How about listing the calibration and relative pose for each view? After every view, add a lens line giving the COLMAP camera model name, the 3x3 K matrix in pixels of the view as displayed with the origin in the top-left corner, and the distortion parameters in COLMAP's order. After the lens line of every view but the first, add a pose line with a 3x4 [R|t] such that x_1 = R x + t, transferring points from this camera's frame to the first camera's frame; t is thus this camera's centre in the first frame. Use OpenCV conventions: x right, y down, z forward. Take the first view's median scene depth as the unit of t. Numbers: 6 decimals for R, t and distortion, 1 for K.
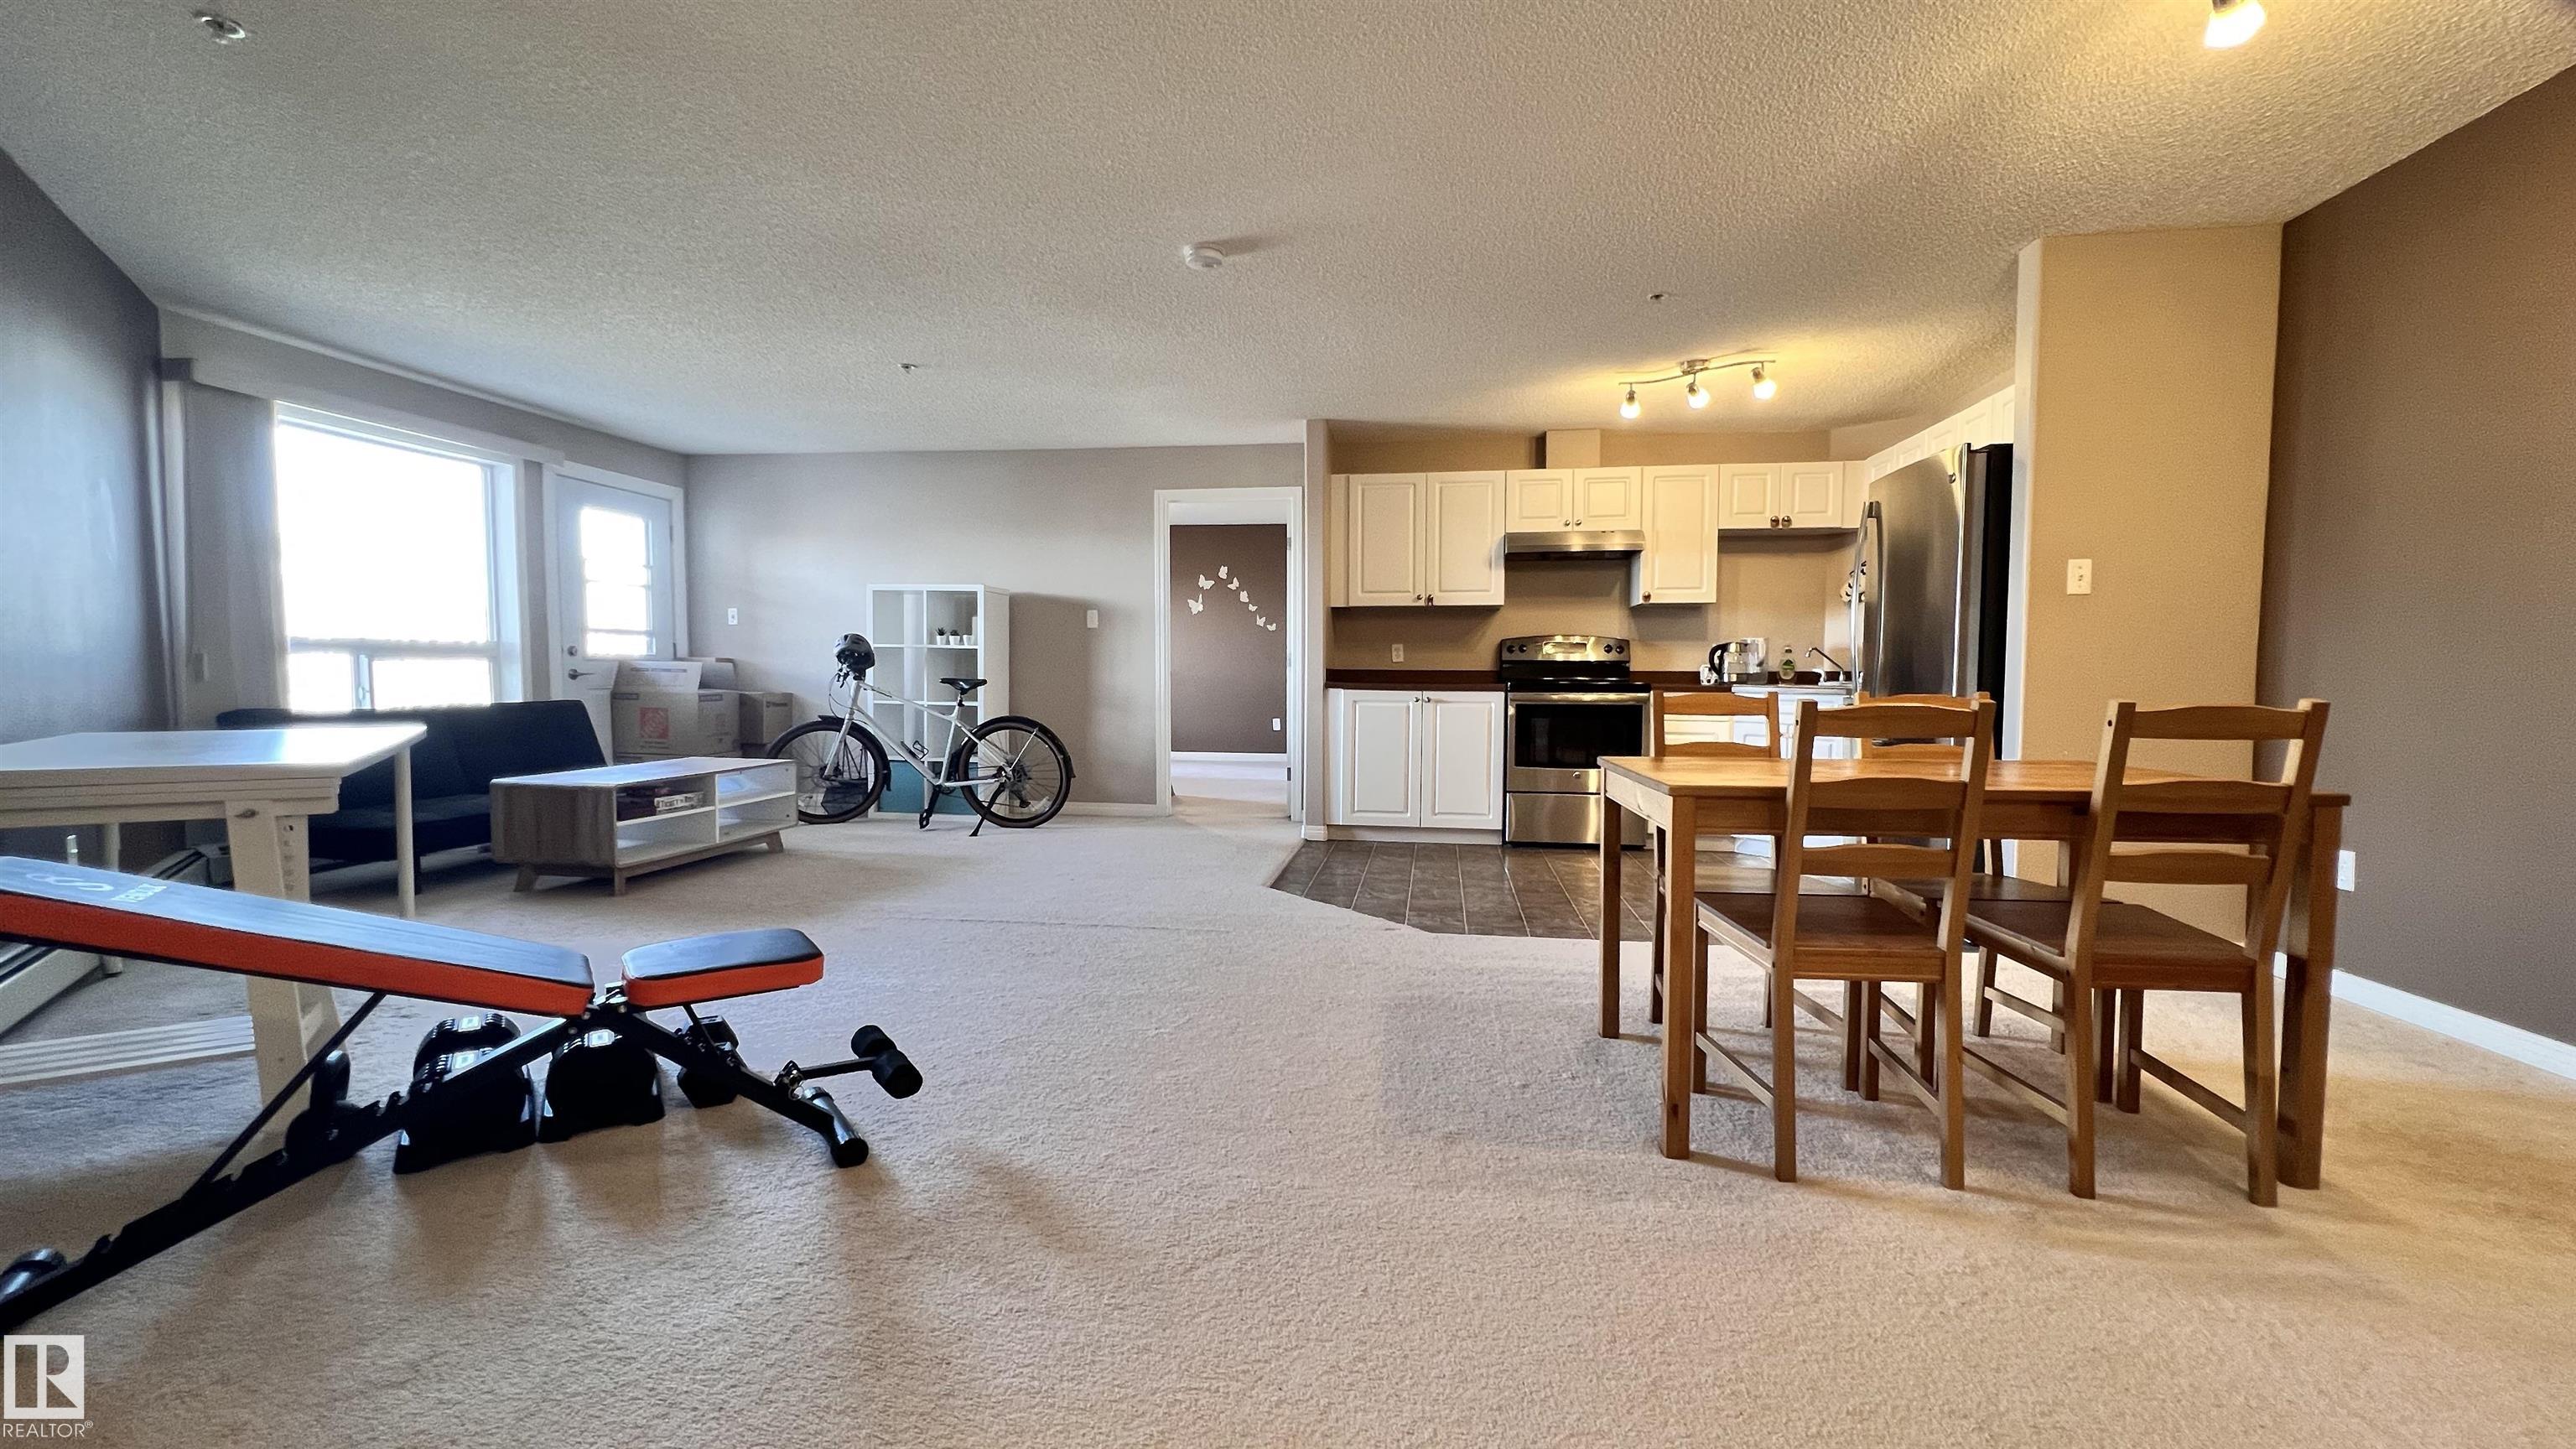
lens RADIAL K [[1030.4, 0, 1290.2], [0, 1030.4, 727.2], [0, 0, 1]] dist [-0.001856, 0.000362]
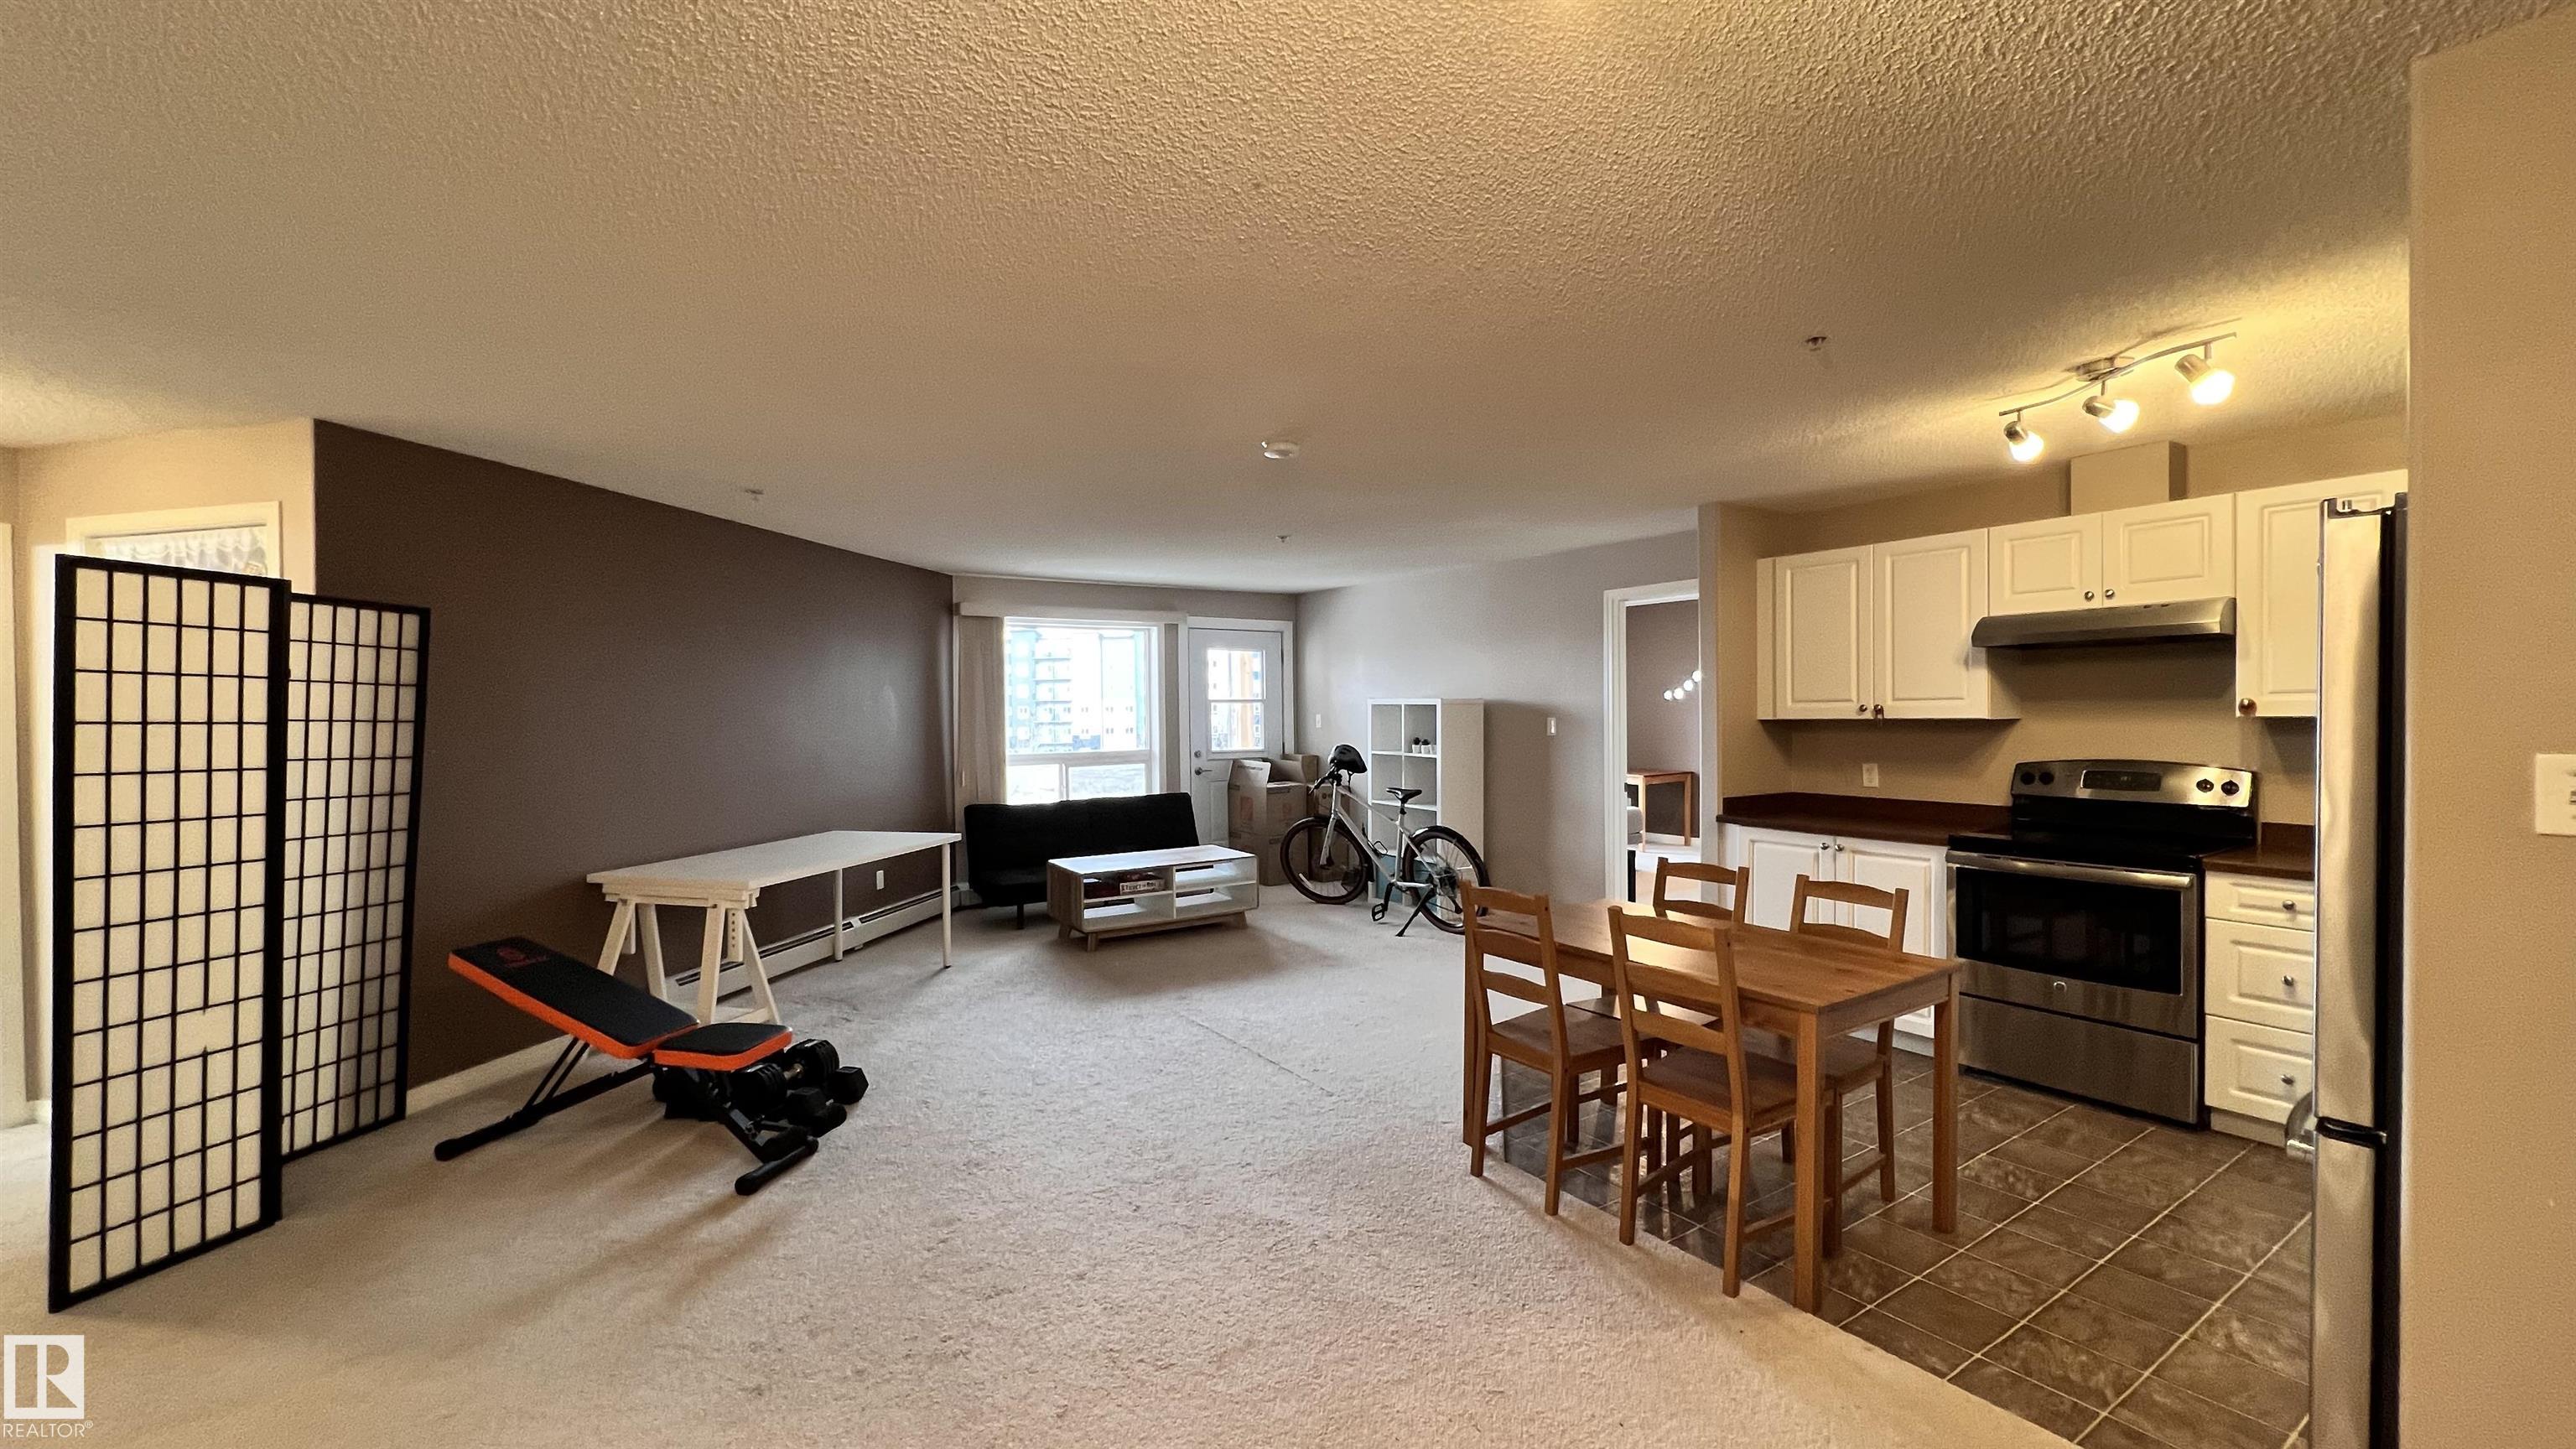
lens RADIAL K [[1030.4, 0, 1287.3], [0, 1030.4, 724.5], [0, 0, 1]] dist [-0.001856, 0.000362]
pose [[0.664677, -0.000998, -0.747130, 0.435291], [-0.025743, 0.999375, -0.024237, -0.089895], [0.746687, 0.035343, 0.664236, 0.189905]]
